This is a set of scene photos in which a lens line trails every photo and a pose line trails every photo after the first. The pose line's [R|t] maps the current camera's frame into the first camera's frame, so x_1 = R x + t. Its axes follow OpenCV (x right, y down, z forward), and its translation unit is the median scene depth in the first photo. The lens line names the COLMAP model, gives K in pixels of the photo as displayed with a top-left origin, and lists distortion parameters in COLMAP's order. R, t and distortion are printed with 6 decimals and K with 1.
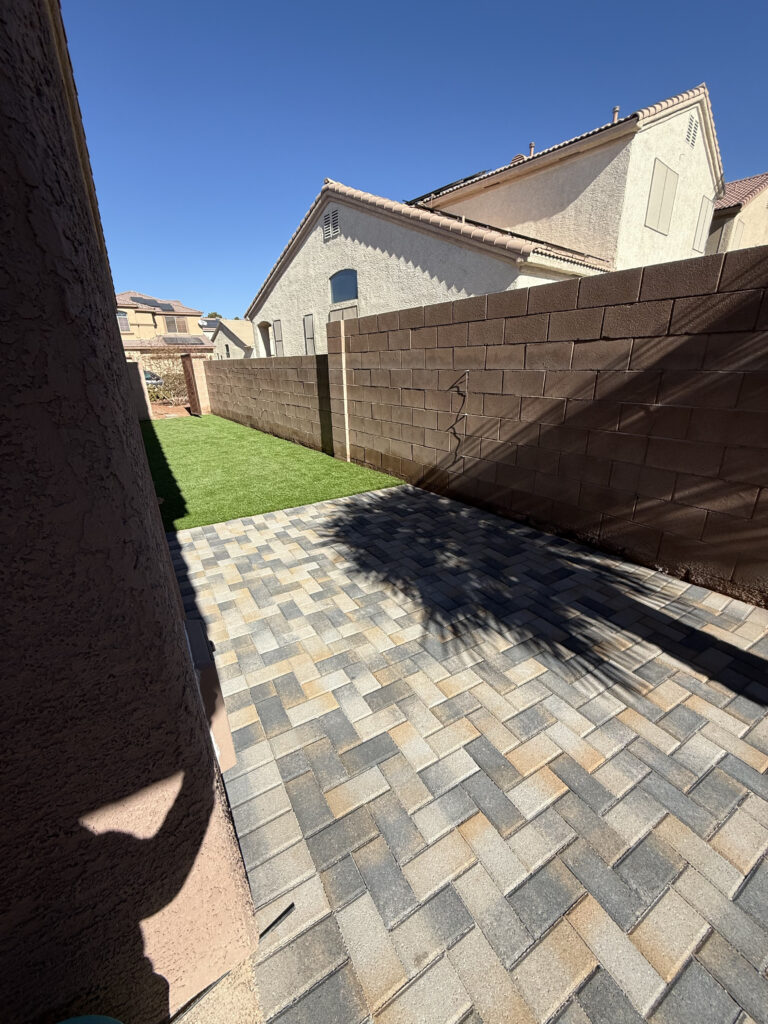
lens RADIAL K [[406.7, 0, 385.2], [0, 406.7, 511.1], [0, 0, 1]] dist [-0.001501, 0.000069]
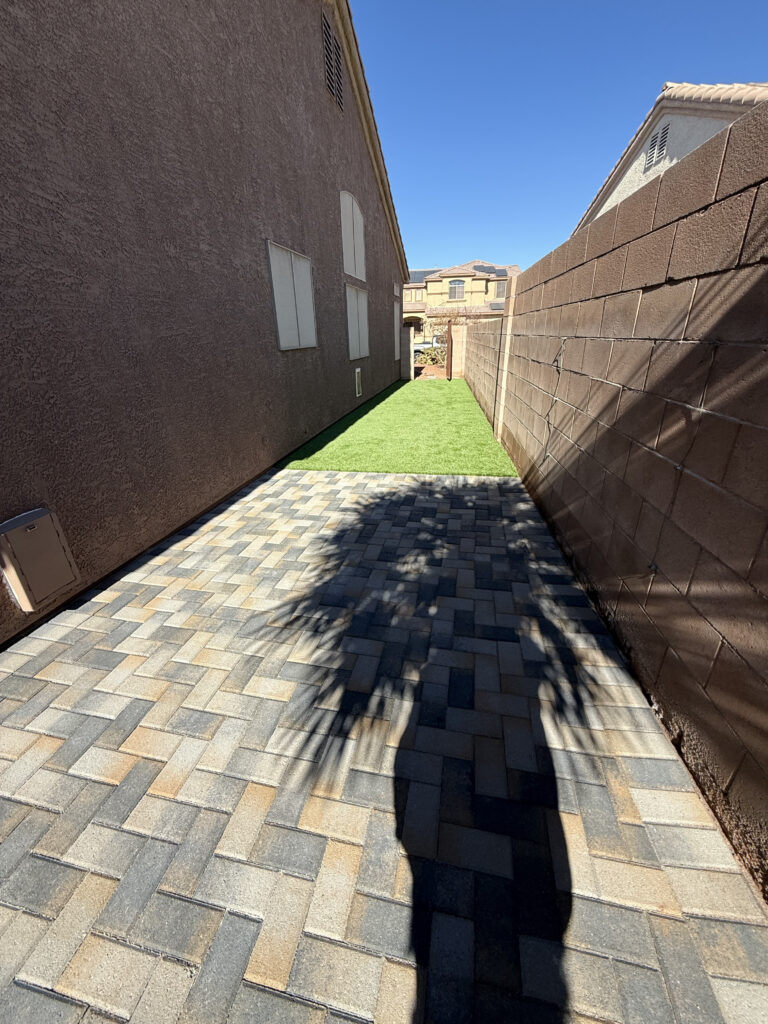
lens RADIAL K [[406.7, 0, 382.6], [0, 406.7, 511.1], [0, 0, 1]] dist [-0.001501, 0.000069]
pose [[0.737887, 0.273914, -0.616841, 0.702384], [-0.227663, 0.961393, 0.154576, -0.121515], [0.635367, 0.026372, 0.771759, 0.338419]]
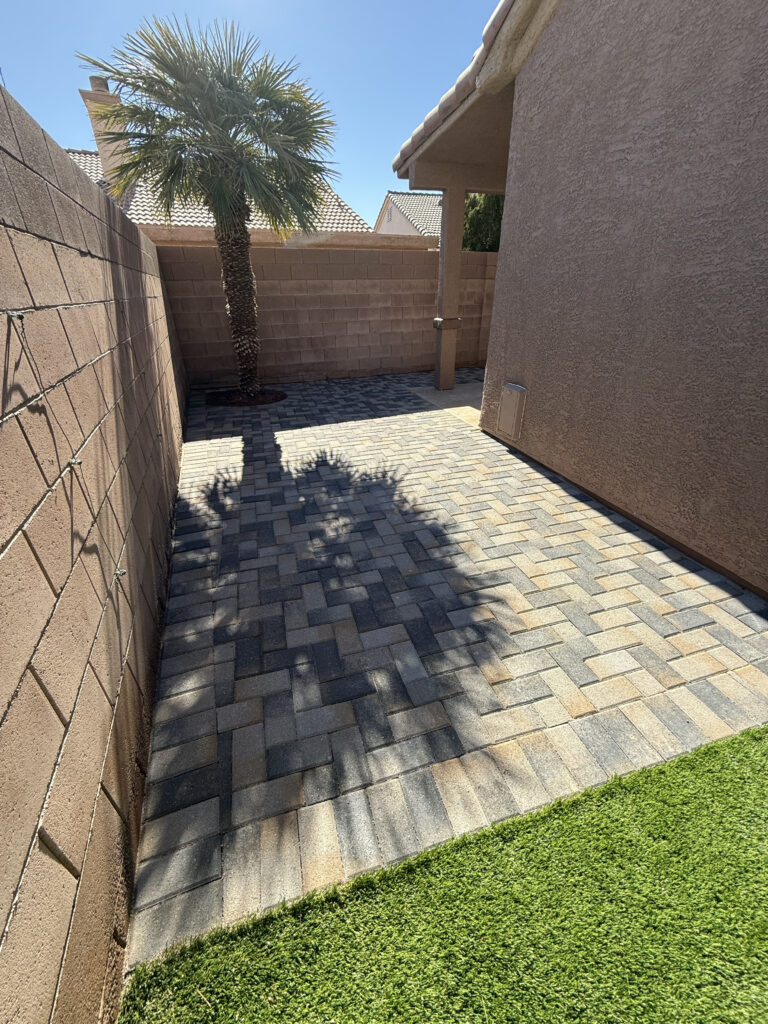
lens RADIAL K [[406.7, 0, 386.2], [0, 406.7, 513.2], [0, 0, 1]] dist [-0.001501, 0.000069]
pose [[-0.971001, -0.081815, 0.224641, -0.153412], [0.116272, 0.659404, 0.742743, -0.607965], [-0.208897, 0.747323, -0.630769, 1.724607]]
